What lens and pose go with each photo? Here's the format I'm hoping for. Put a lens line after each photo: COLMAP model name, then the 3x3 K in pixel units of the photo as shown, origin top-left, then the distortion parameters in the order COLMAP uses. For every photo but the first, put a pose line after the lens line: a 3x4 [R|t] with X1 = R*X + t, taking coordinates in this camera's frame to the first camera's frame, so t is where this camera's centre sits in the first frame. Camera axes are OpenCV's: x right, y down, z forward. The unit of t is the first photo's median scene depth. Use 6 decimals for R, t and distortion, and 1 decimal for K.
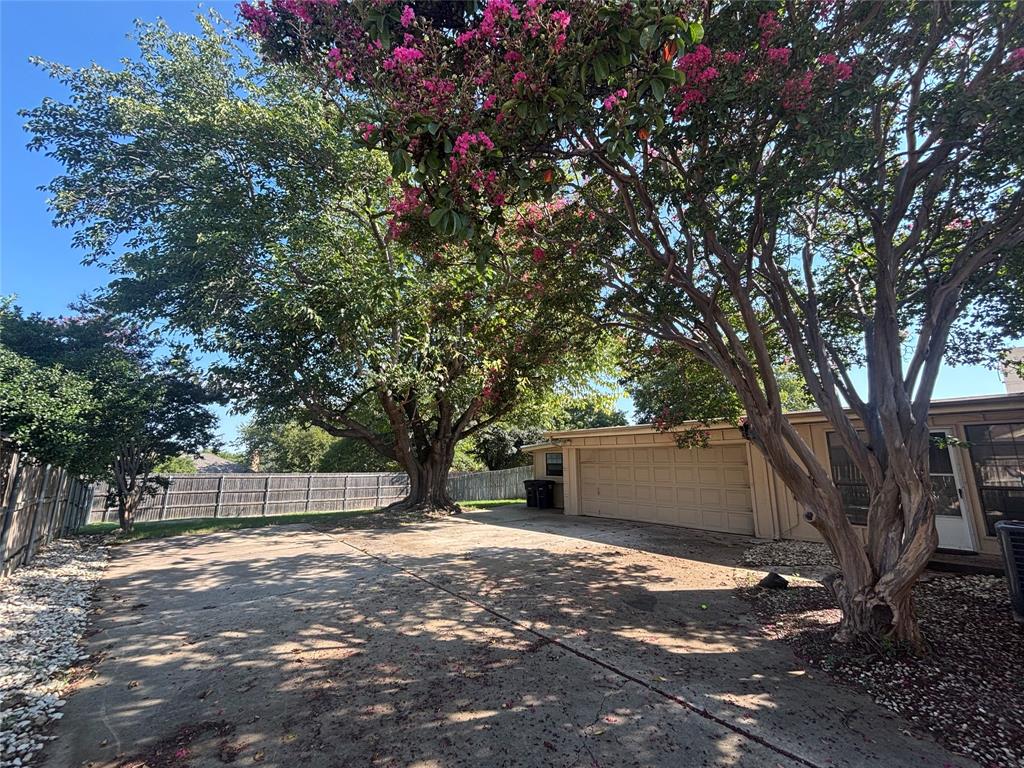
lens RADIAL K [[413.9, 0, 512.0], [0, 413.9, 384.0], [0, 0, 1]] dist [-0.001184, -0.000201]
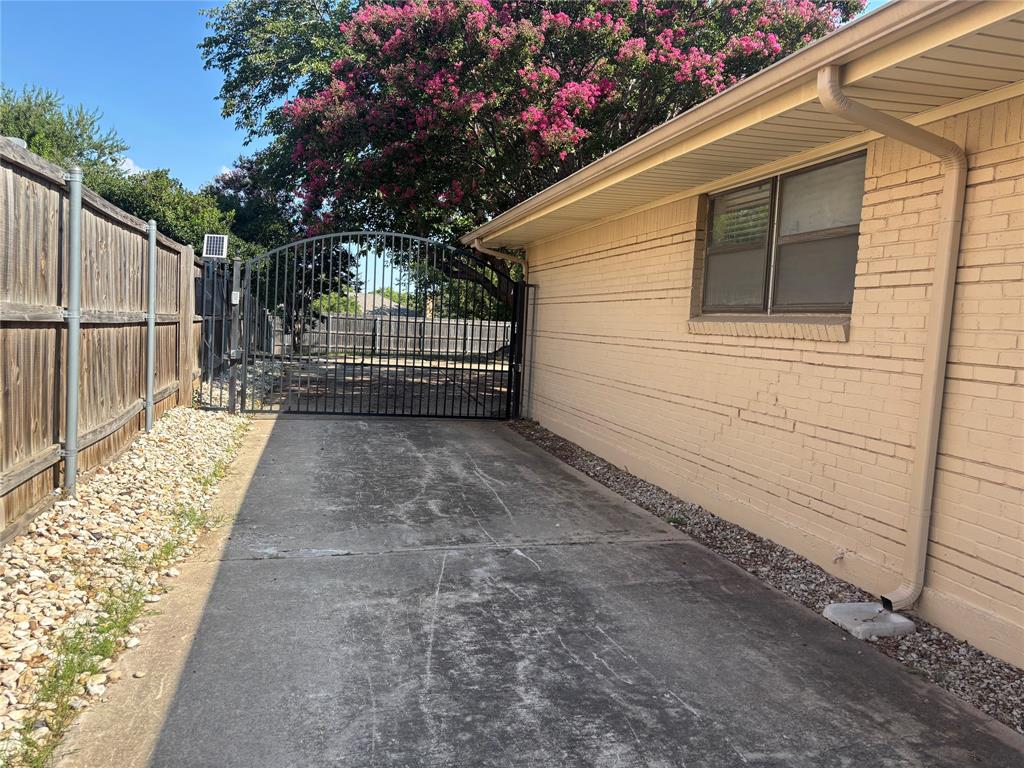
lens RADIAL K [[783.8, 0, 512.0], [0, 783.8, 384.0], [0, 0, 1]] dist [0.001426, 0.000937]
pose [[0.887535, 0.063931, -0.456283, 0.542114], [0.060431, 0.965618, 0.252843, -0.082884], [0.456760, -0.251980, 0.853156, -0.558264]]
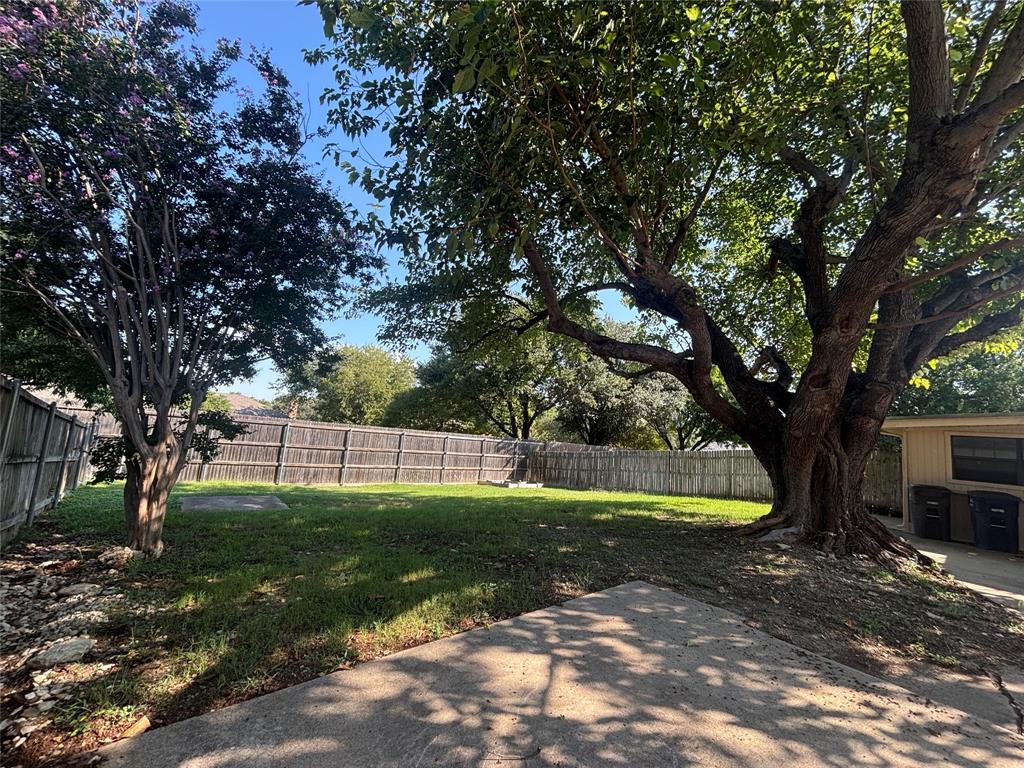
lens RADIAL K [[410.6, 0, 512.0], [0, 410.6, 384.0], [0, 0, 1]] dist [0.000409, 0.000030]
pose [[0.996489, 0.079858, -0.025136, -0.525299], [-0.077872, 0.994361, 0.071984, 0.134557], [0.030742, -0.069774, 0.997089, 0.566478]]
